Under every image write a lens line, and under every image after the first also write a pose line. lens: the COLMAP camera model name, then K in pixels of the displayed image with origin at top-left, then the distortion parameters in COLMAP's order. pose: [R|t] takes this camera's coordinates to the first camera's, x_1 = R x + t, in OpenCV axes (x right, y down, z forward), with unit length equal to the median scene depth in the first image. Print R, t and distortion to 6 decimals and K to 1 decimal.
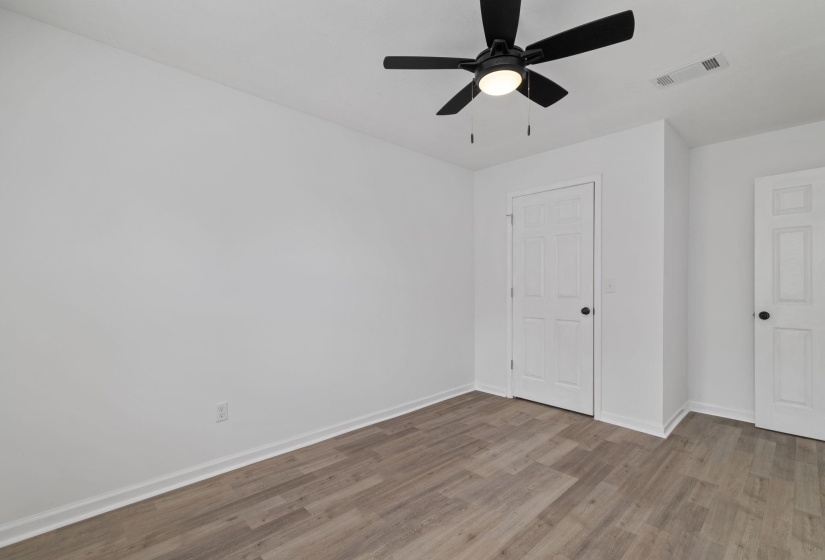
lens RADIAL K [[367.0, 0, 418.4], [0, 367.0, 278.6], [0, 0, 1]] dist [0.006585, -0.000432]
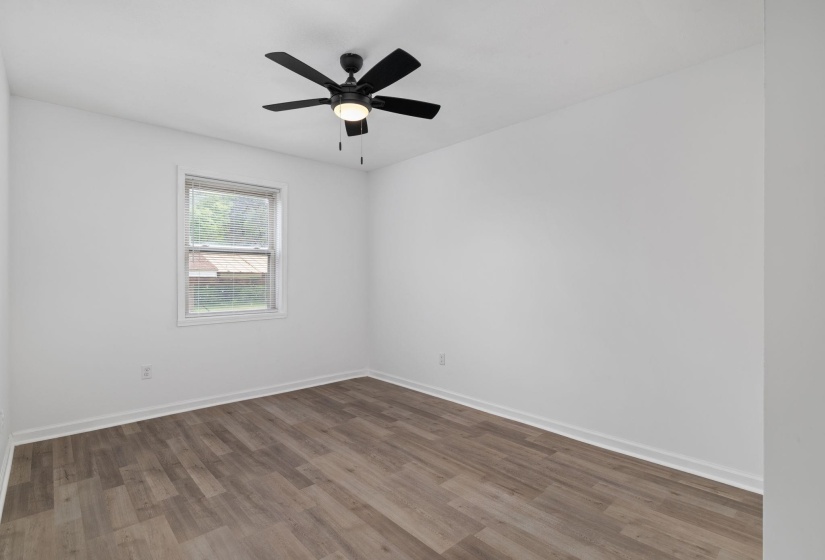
lens RADIAL K [[367.0, 0, 418.4], [0, 367.0, 278.6], [0, 0, 1]] dist [0.006585, -0.000432]
pose [[0.030053, 0.007052, -0.999523, 1.008786], [0.020710, 0.999756, 0.007676, -0.004792], [0.999334, -0.020930, 0.029899, 0.825238]]
